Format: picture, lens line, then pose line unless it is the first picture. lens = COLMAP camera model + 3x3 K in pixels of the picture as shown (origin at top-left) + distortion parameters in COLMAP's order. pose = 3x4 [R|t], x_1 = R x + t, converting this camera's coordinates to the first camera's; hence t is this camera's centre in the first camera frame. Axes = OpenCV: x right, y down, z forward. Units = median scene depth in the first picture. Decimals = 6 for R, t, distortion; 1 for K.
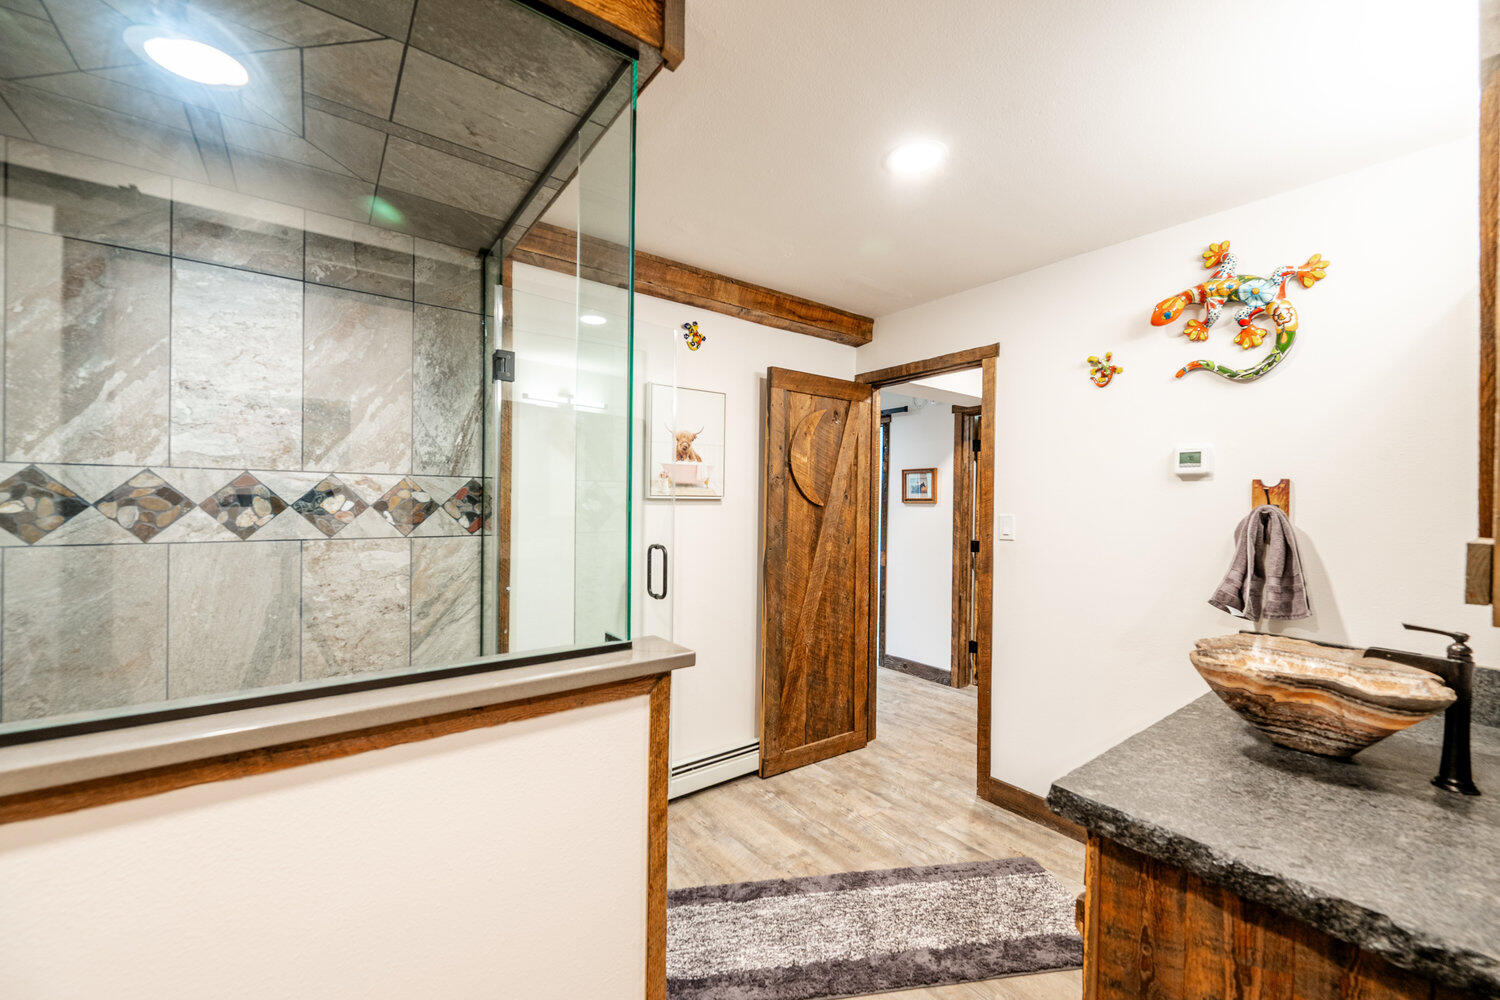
lens RADIAL K [[585.4, 0, 746.5], [0, 585.4, 500.9], [0, 0, 1]] dist [-0.005179, 0.000544]
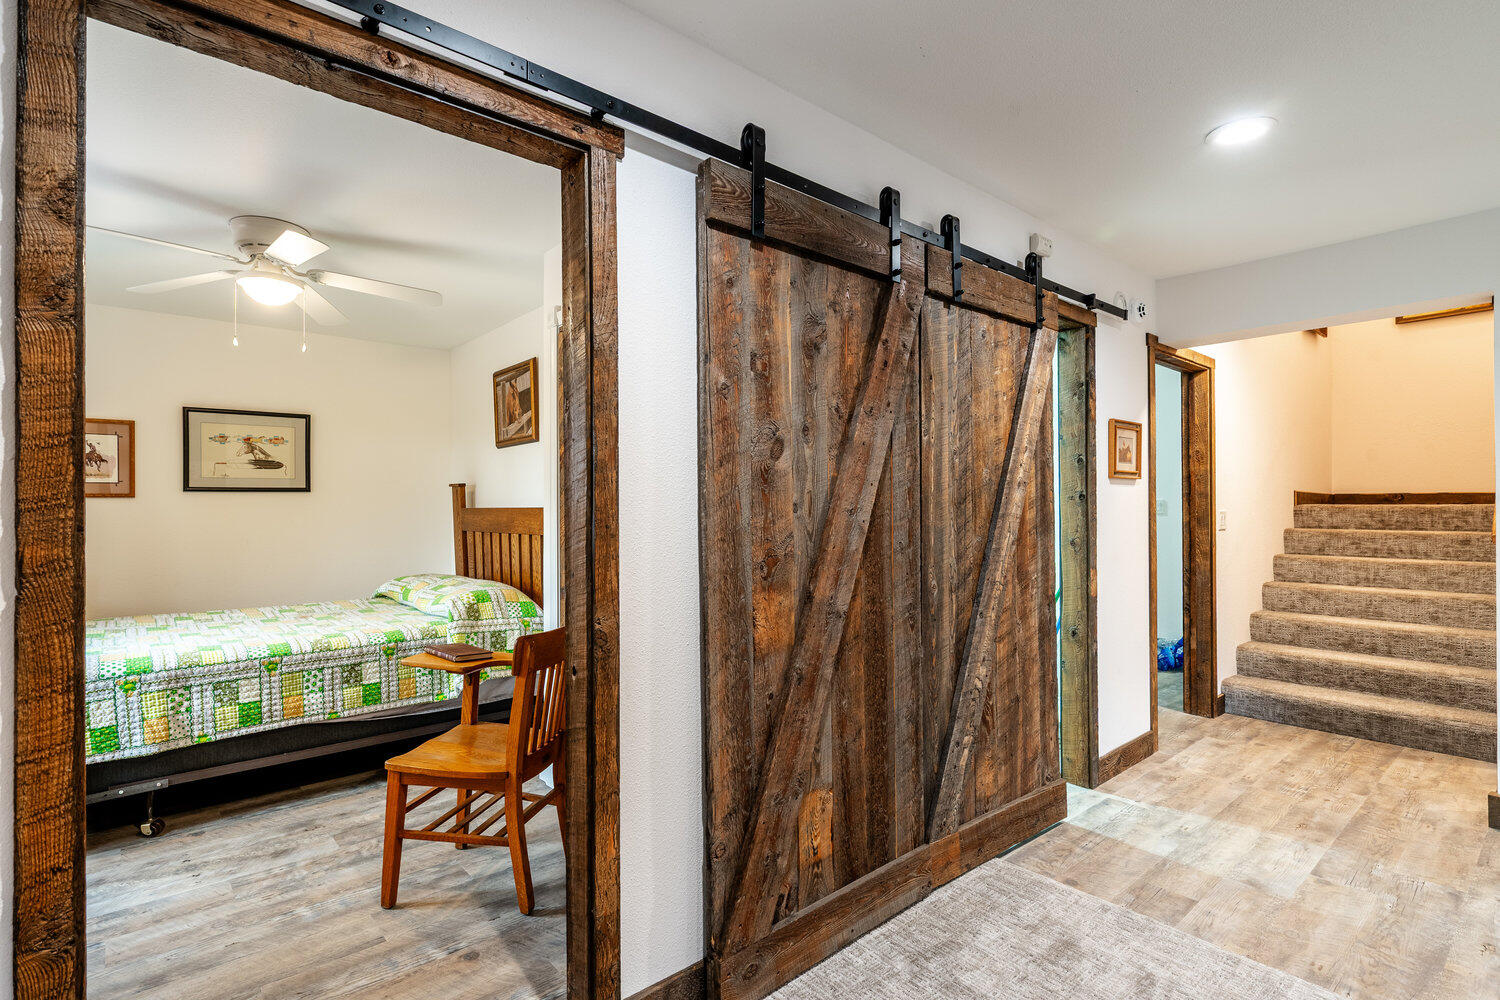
lens RADIAL K [[727.5, 0, 749.5], [0, 727.5, 503.5], [0, 0, 1]] dist [0.000075, -0.000068]
pose [[-0.069764, -0.008115, 0.997531, -0.212436], [0.009779, 0.999913, 0.008819, 0.009303], [-0.997516, 0.010370, -0.069678, 0.719390]]
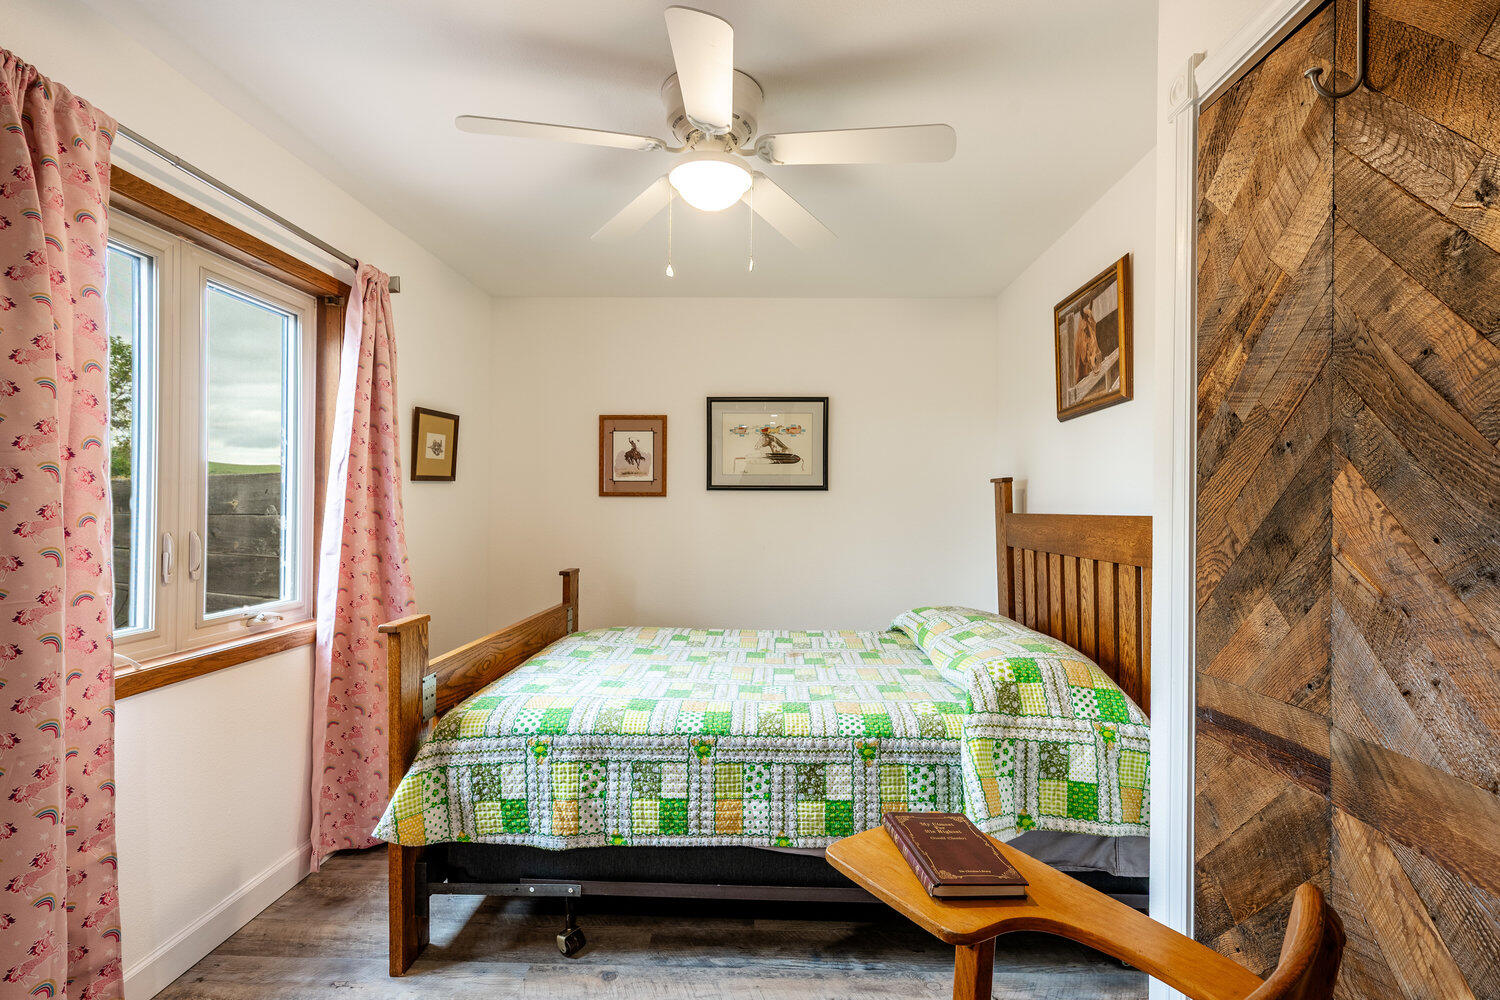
lens RADIAL K [[727.5, 0, 753.4], [0, 727.5, 502.8], [0, 0, 1]] dist [0.000075, -0.000068]
pose [[0.621934, -0.001933, 0.783067, -0.039517], [0.002640, 0.999996, 0.000371, 0.009491], [-0.783065, 0.001836, 0.621937, 0.762607]]
